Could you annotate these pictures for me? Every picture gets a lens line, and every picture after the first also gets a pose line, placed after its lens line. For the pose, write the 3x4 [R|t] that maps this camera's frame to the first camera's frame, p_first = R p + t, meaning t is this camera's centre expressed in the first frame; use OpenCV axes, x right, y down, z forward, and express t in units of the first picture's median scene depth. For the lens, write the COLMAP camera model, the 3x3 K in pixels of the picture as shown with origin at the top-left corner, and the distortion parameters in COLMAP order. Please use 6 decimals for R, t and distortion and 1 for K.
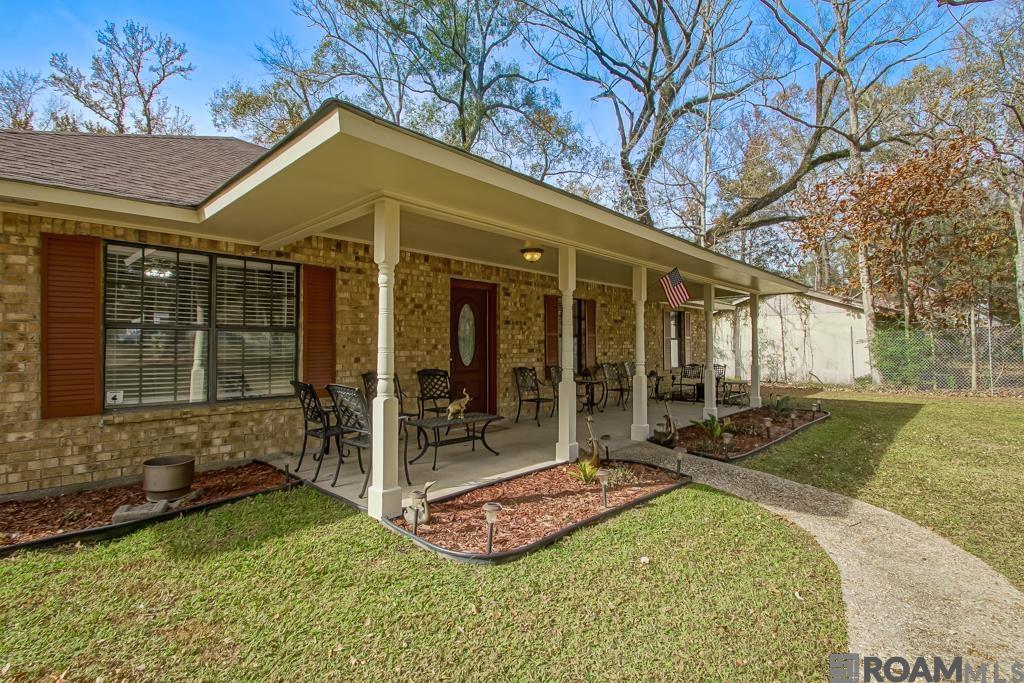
lens RADIAL K [[468.4, 0, 502.6], [0, 468.4, 340.0], [0, 0, 1]] dist [-0.002694, -0.002411]
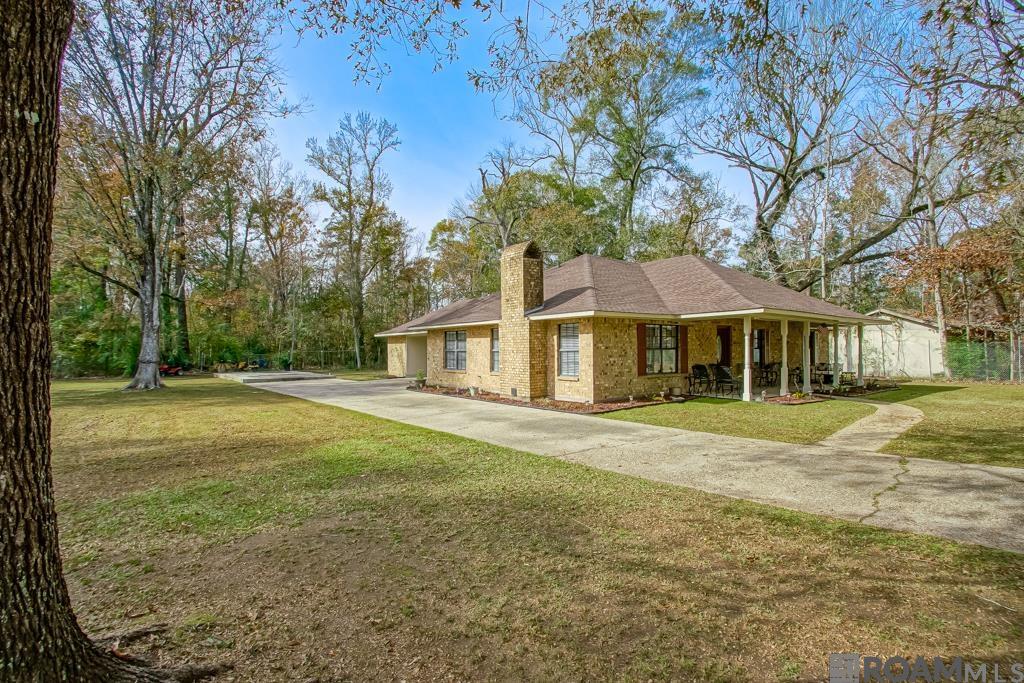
lens RADIAL K [[468.4, 0, 521.5], [0, 468.4, 346.8], [0, 0, 1]] dist [-0.002694, -0.002411]
pose [[0.990027, -0.002494, -0.140857, -0.623468], [0.003656, 0.999961, 0.007991, -0.039107], [0.140832, -0.008426, 0.989998, -1.211170]]
